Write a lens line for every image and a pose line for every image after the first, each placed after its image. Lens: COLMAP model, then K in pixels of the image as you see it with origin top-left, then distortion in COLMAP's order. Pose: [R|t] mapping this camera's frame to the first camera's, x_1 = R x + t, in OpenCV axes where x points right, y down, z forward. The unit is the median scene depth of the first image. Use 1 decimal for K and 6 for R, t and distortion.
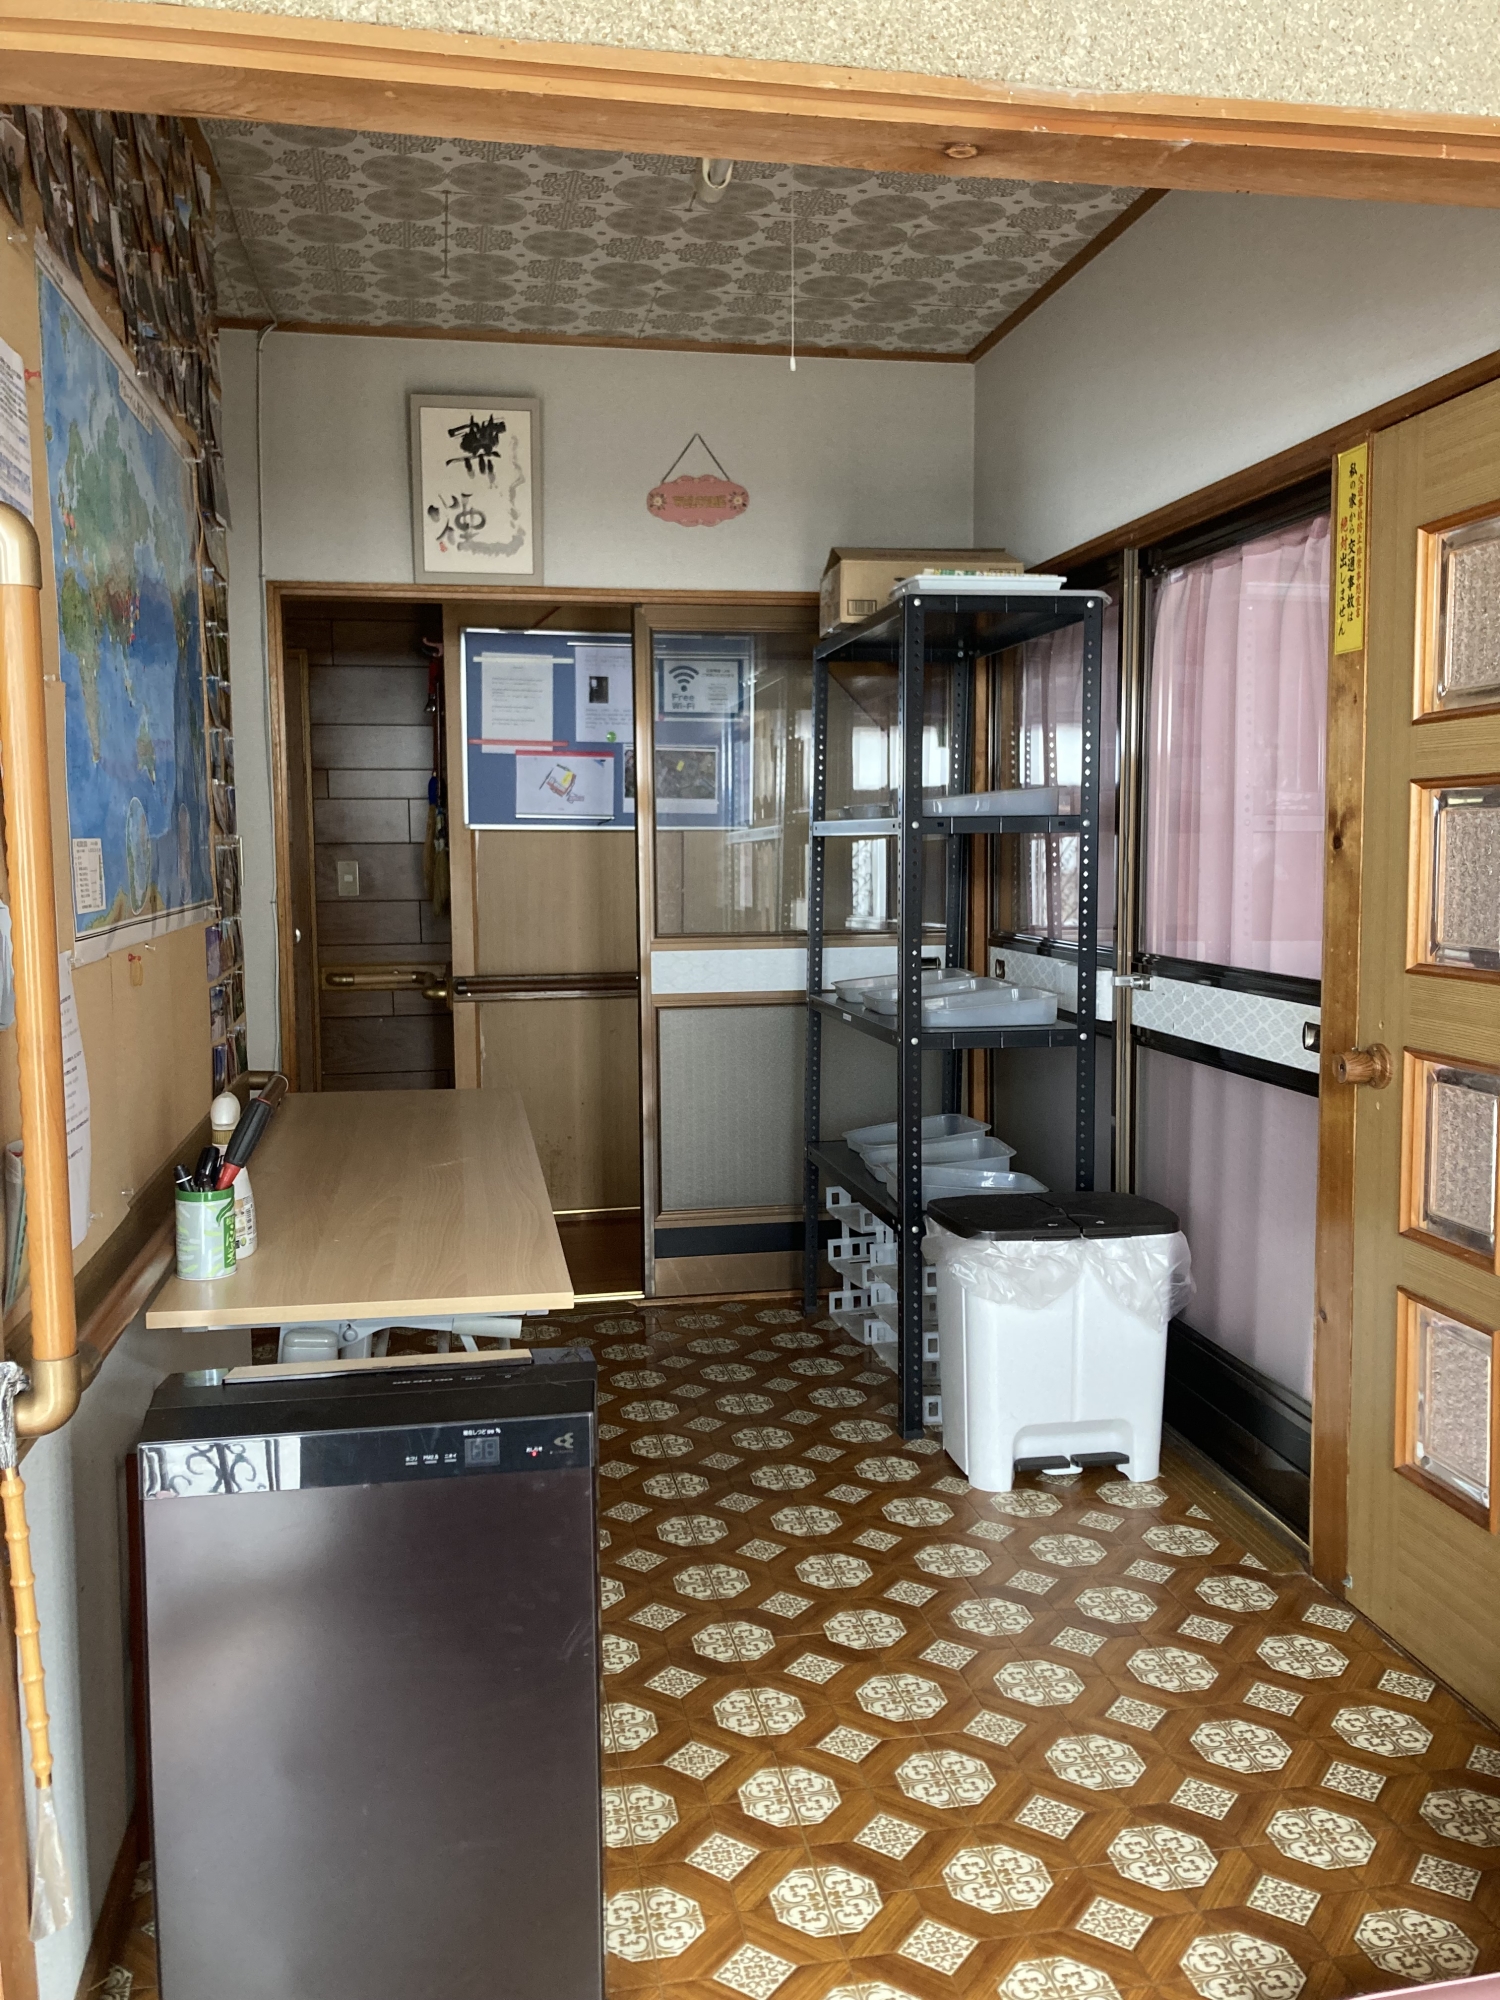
lens RADIAL K [[1660.2, 0, 755.0], [0, 1660.2, 999.5], [0, 0, 1]] dist [-0.030741, 0.003947]
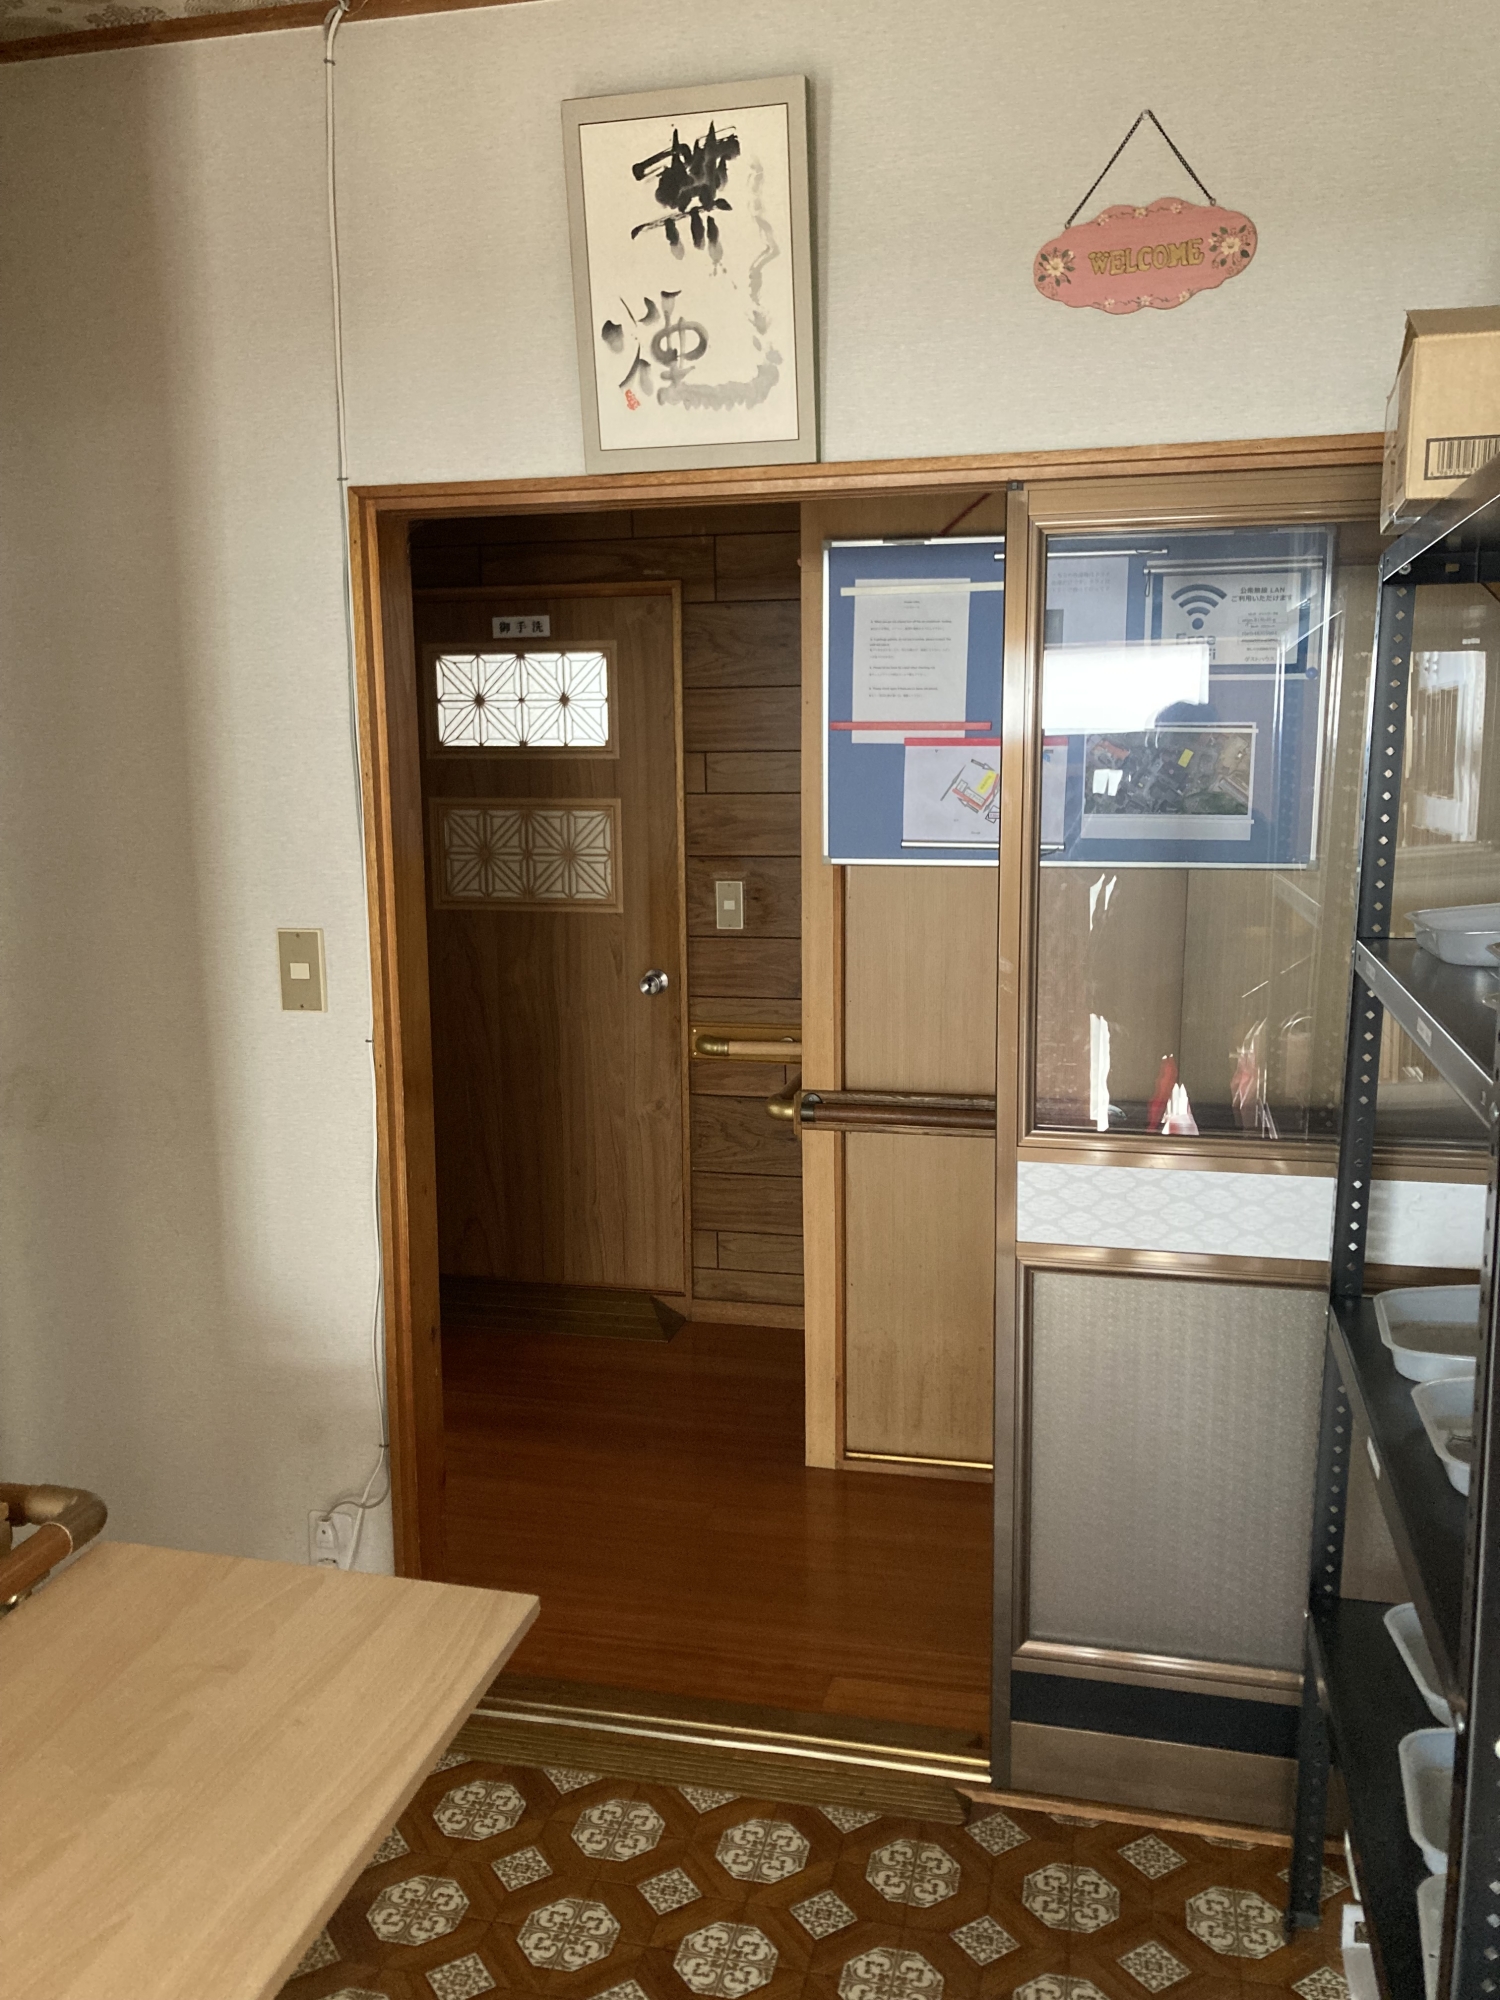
lens RADIAL K [[1660.2, 0, 716.5], [0, 1660.2, 1038.5], [0, 0, 1]] dist [-0.030741, 0.003947]
pose [[0.912203, 0.061239, -0.405135, 0.060376], [-0.027266, 0.995649, 0.089107, -0.114360], [0.408829, -0.070238, 0.909904, 0.498607]]
